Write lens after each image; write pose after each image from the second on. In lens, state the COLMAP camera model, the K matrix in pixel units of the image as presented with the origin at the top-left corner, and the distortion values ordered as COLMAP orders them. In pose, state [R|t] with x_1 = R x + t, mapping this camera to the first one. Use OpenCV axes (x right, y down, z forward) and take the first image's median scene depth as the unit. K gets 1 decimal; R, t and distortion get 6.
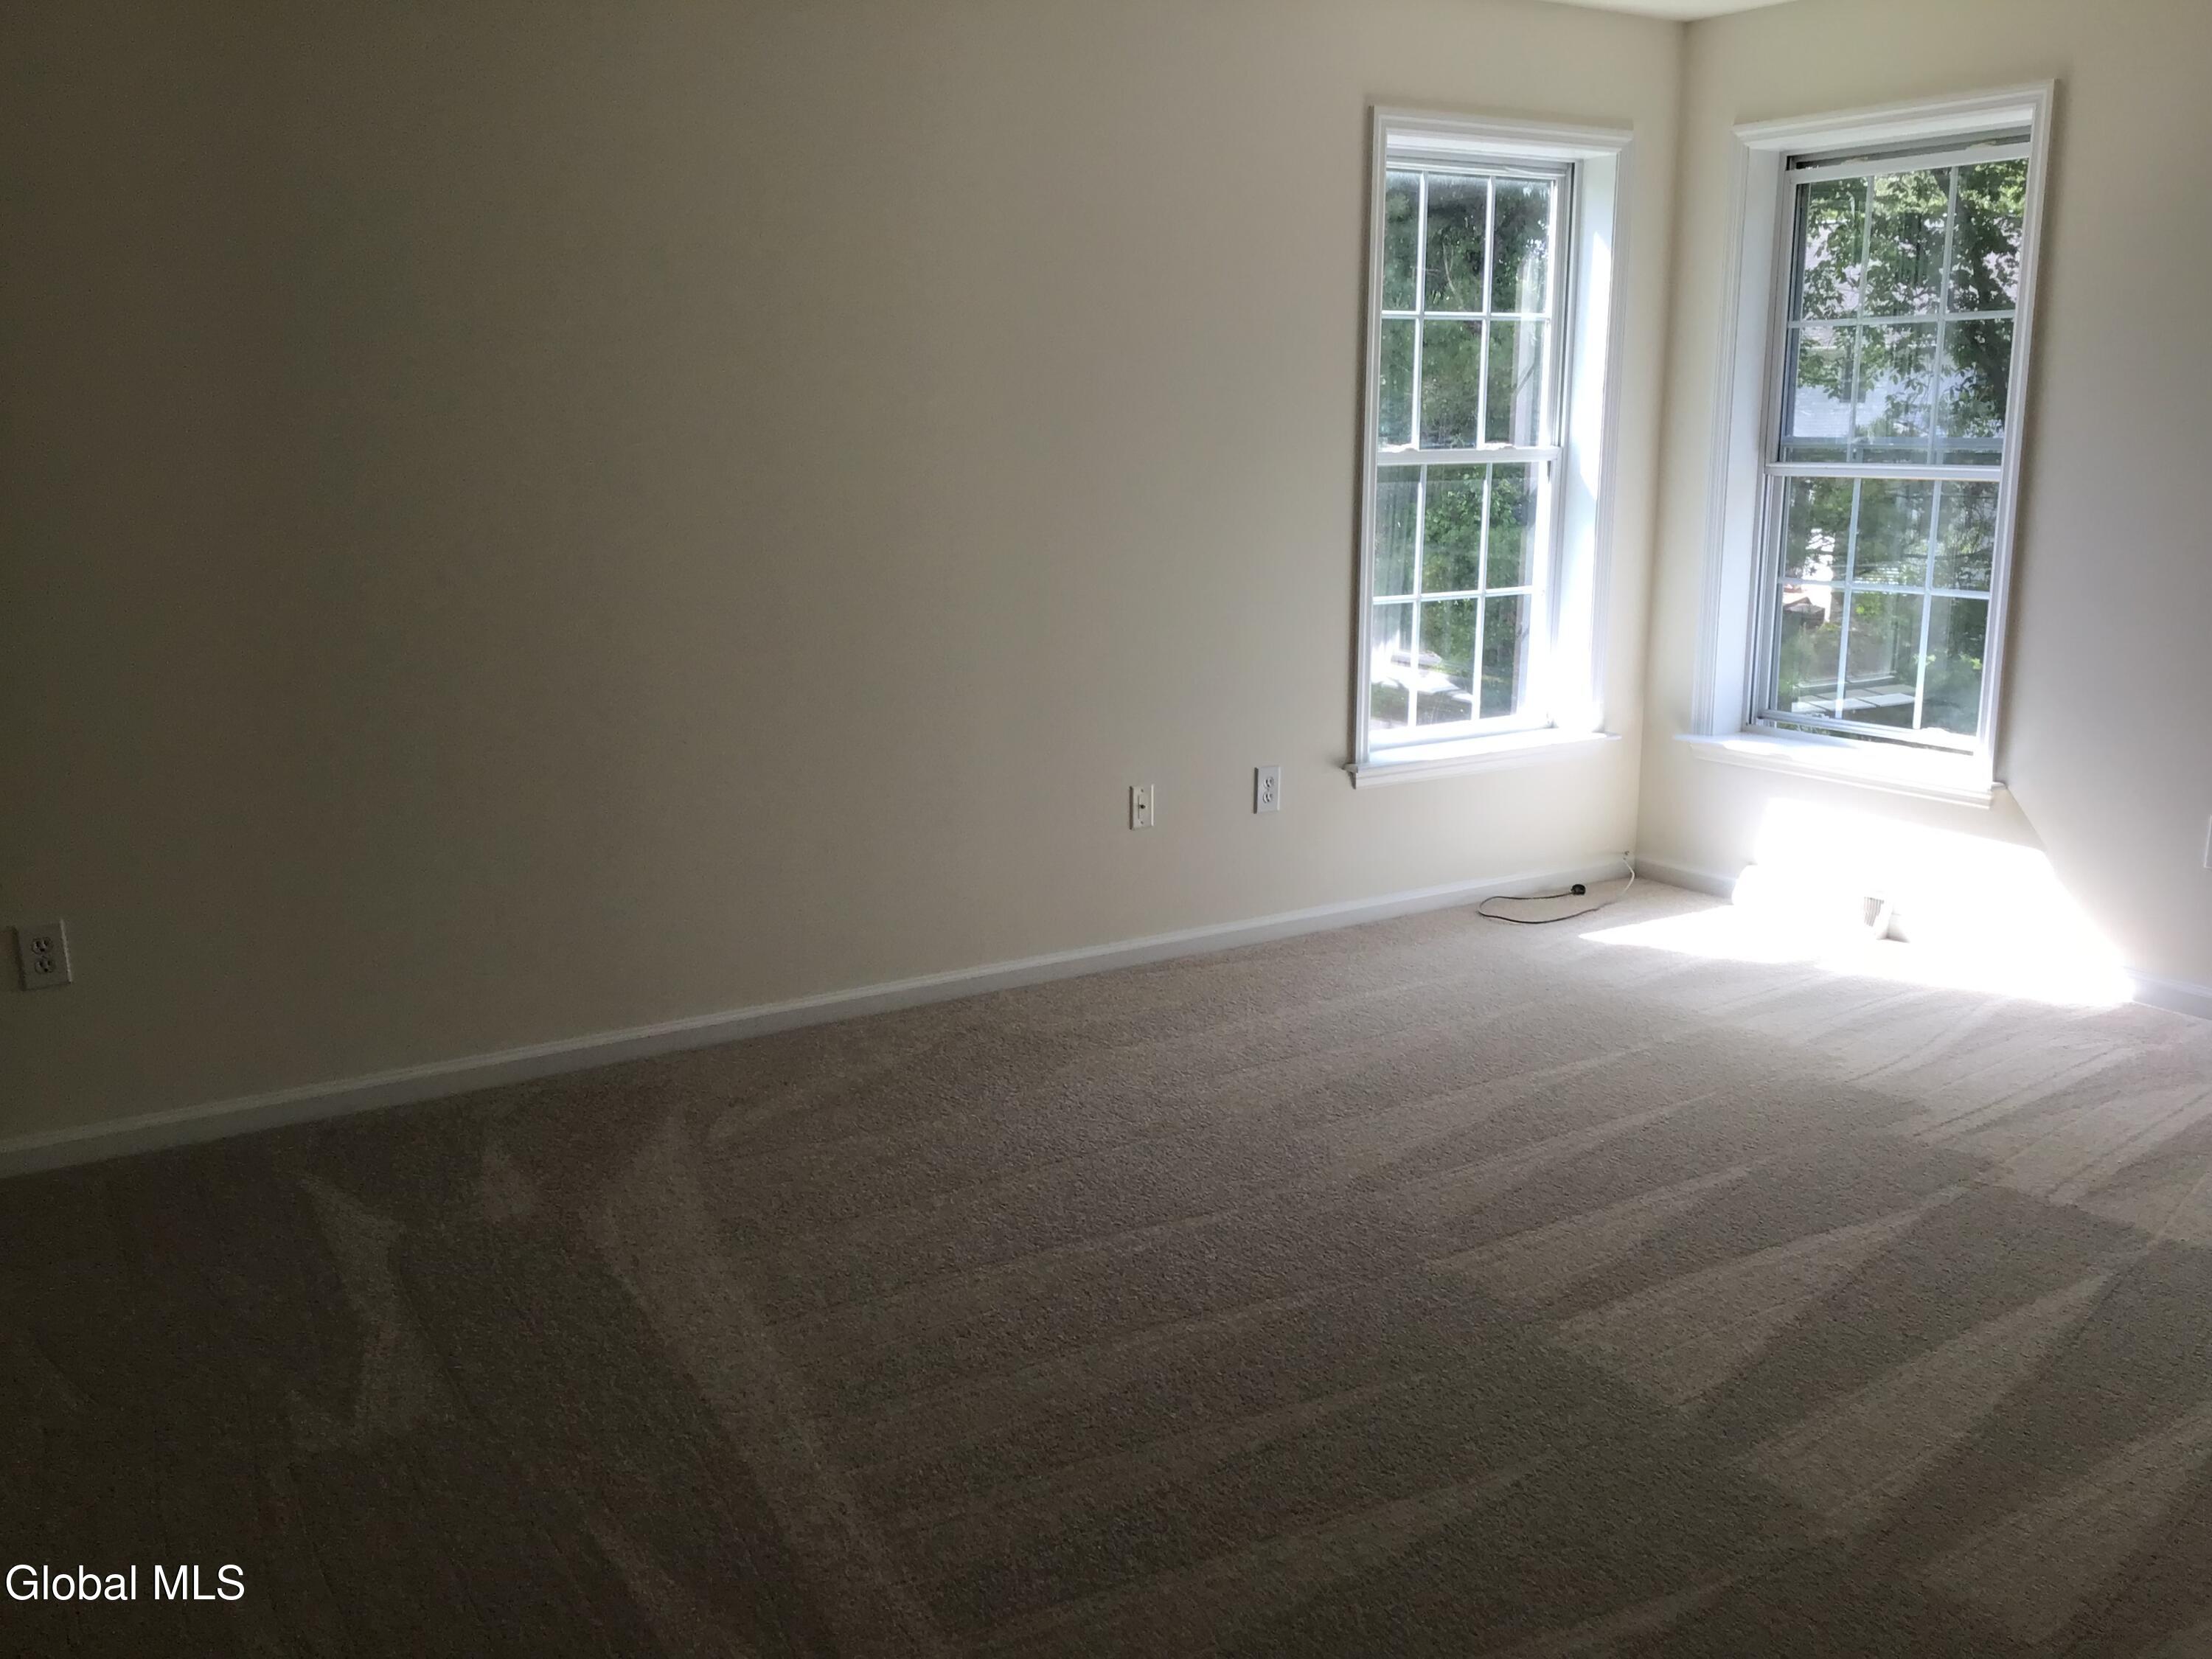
lens RADIAL K [[1977.3, 0, 1106.7], [0, 1977.3, 823.5], [0, 0, 1]] dist [0.092652, -0.107239]
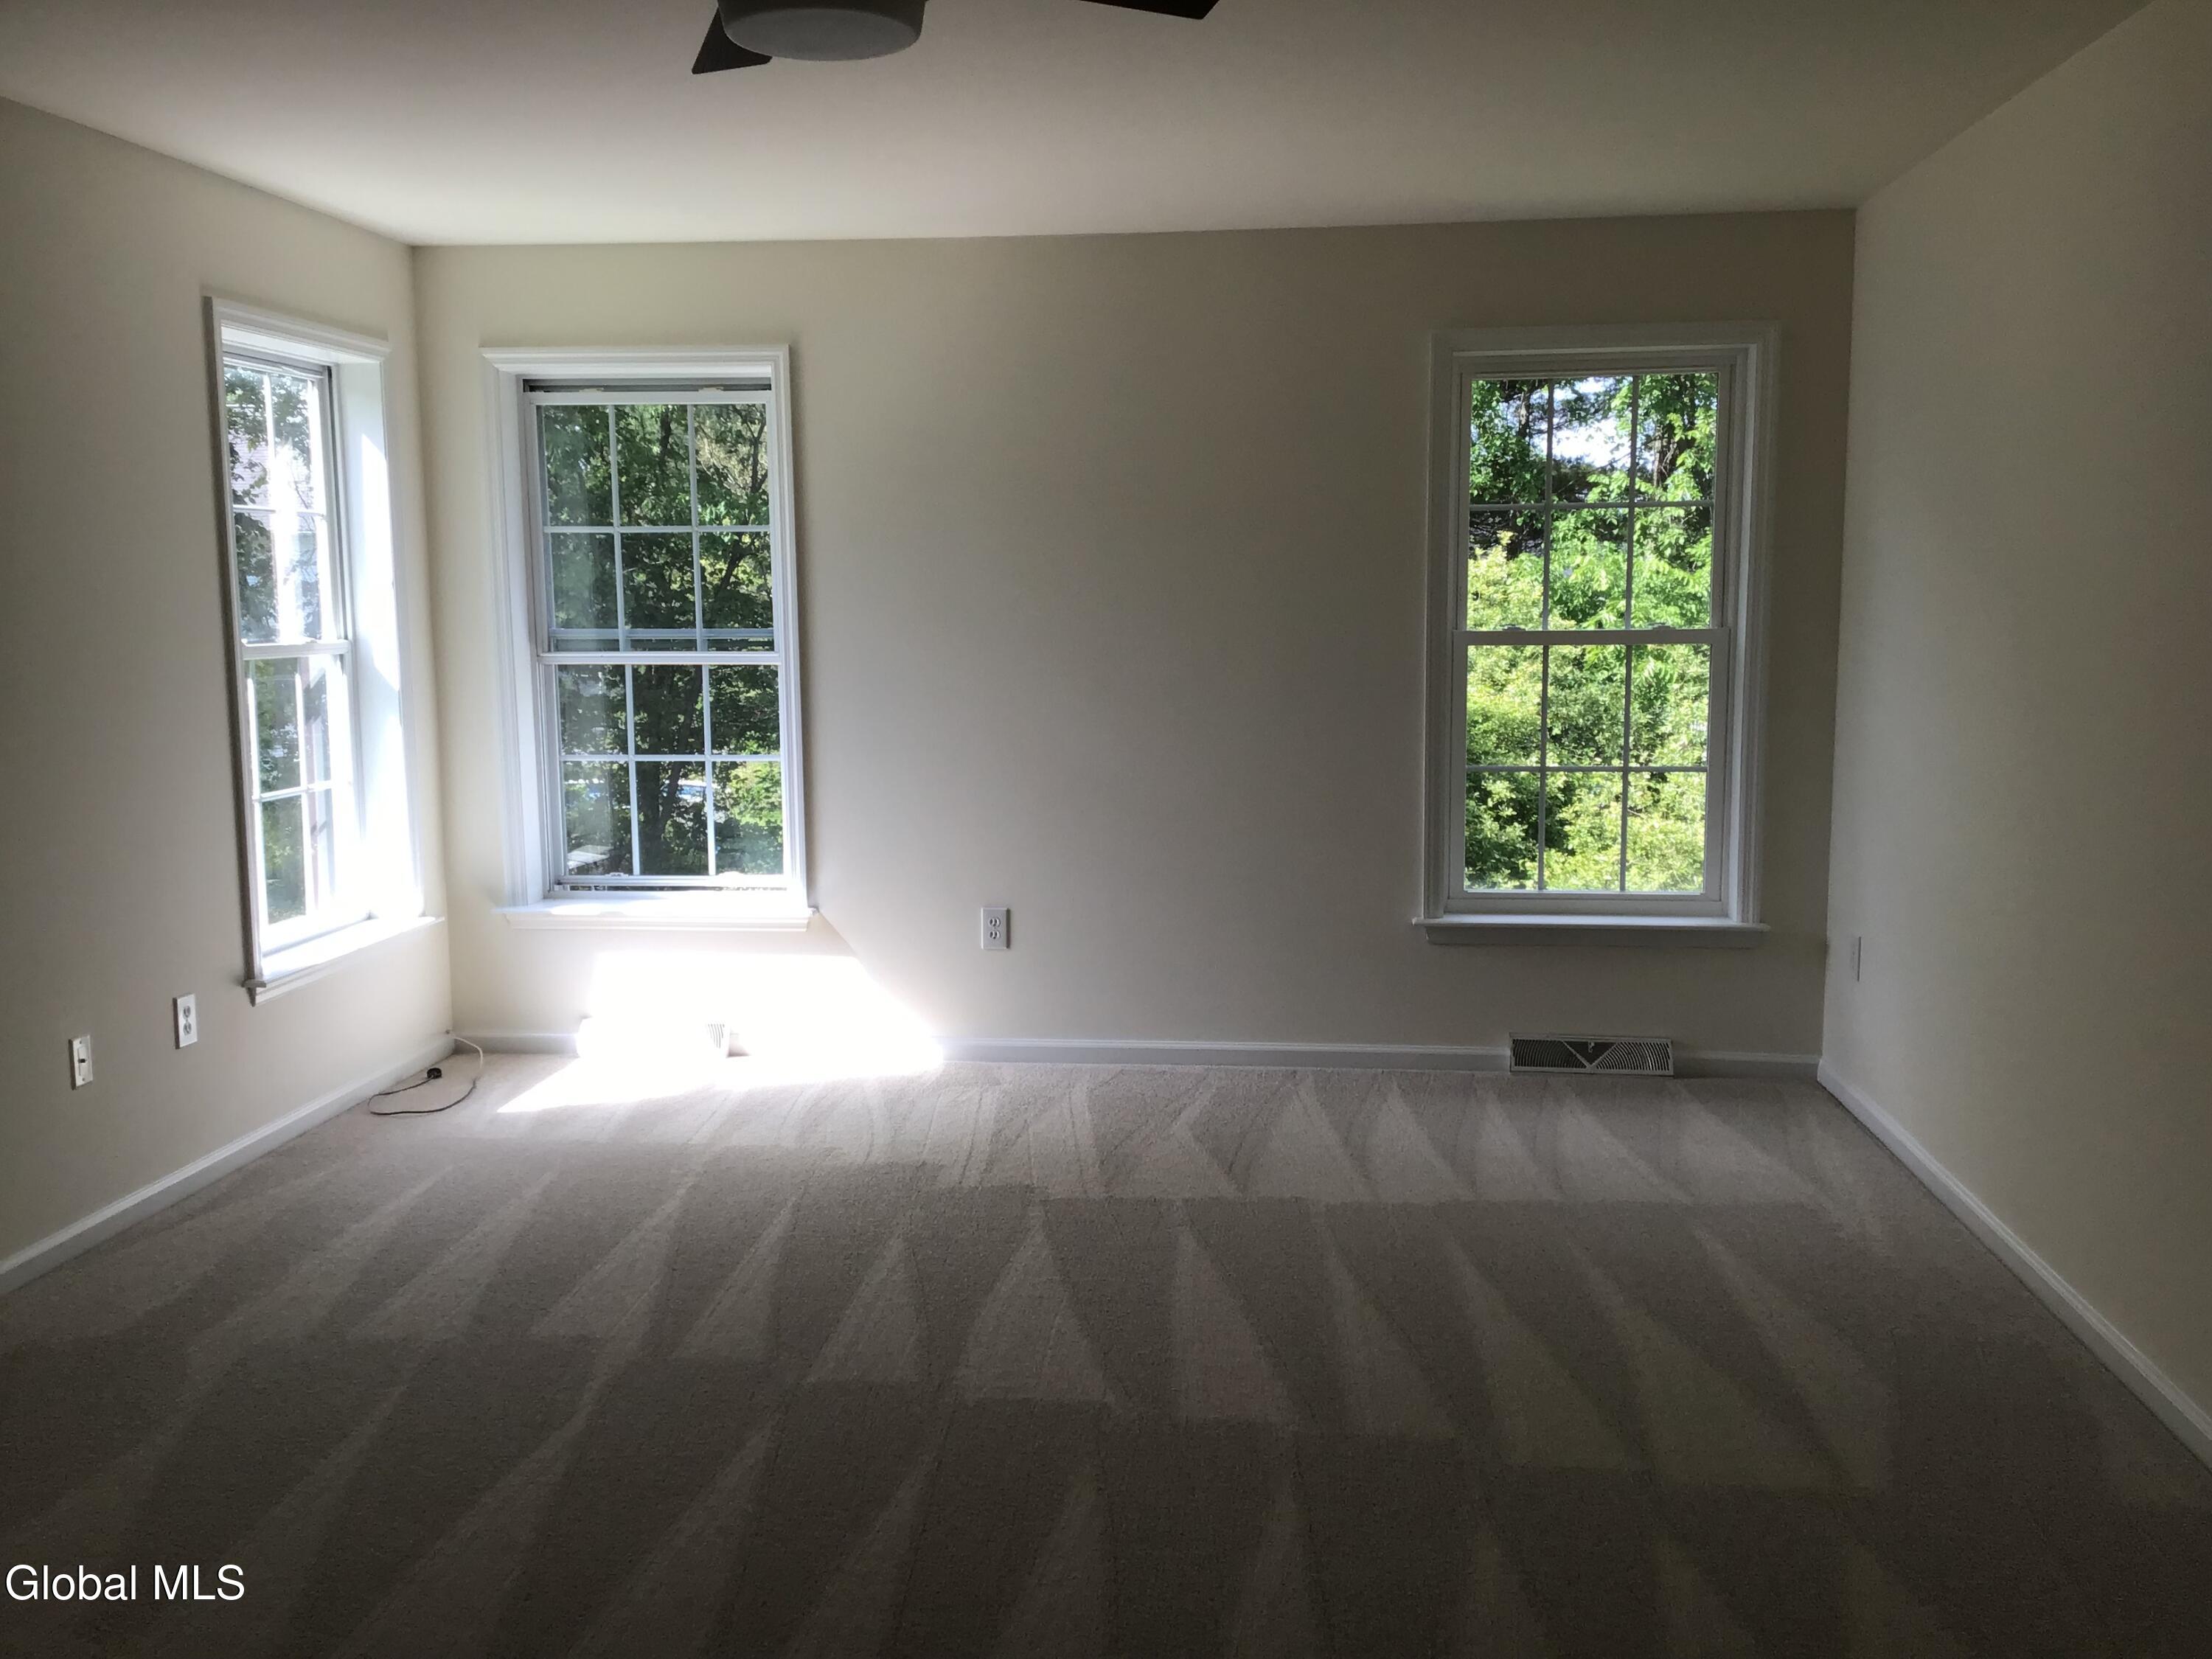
lens RADIAL K [[1977.3, 0, 1110.3], [0, 1977.3, 830.9], [0, 0, 1]] dist [0.092652, -0.107239]
pose [[0.642338, -0.099183, 0.759977, -0.348952], [0.163936, 0.986422, -0.009824, -0.025192], [-0.748684, 0.130898, 0.649876, 0.081445]]
